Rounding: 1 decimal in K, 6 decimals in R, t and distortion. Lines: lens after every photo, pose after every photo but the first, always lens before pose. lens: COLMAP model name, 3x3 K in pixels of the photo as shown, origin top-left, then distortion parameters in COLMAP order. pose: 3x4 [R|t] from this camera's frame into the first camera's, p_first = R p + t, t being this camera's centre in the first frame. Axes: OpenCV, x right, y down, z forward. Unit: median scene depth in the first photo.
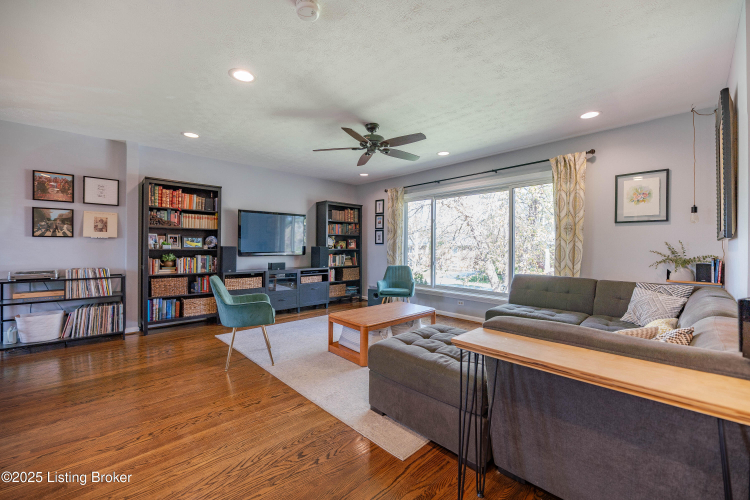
lens RADIAL K [[300.0, 0, 365.3], [0, 300.0, 245.7], [0, 0, 1]] dist [-0.000456, 0.000004]
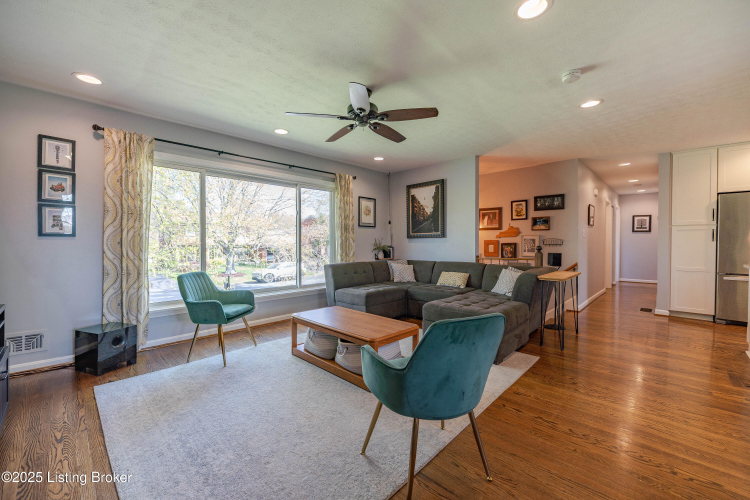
lens RADIAL K [[311.2, 0, 376.9], [0, 311.2, 237.9], [0, 0, 1]] dist [-0.000551, -0.000074]
pose [[-0.062969, 0.008381, 0.997980, -0.716614], [-0.002873, 0.999959, -0.008579, 0.000247], [-0.998011, -0.003407, -0.062942, 0.881235]]
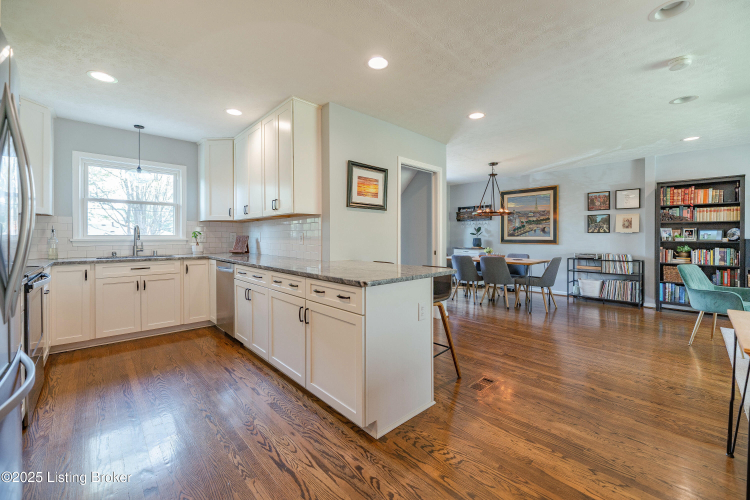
lens RADIAL K [[311.2, 0, 376.9], [0, 311.2, 237.9], [0, 0, 1]] dist [-0.000551, -0.000074]
pose [[0.013485, -0.002808, -0.999905, 0.519985], [0.000977, 0.999996, -0.002795, 0.000644], [0.999909, -0.000939, 0.013488, -0.168597]]
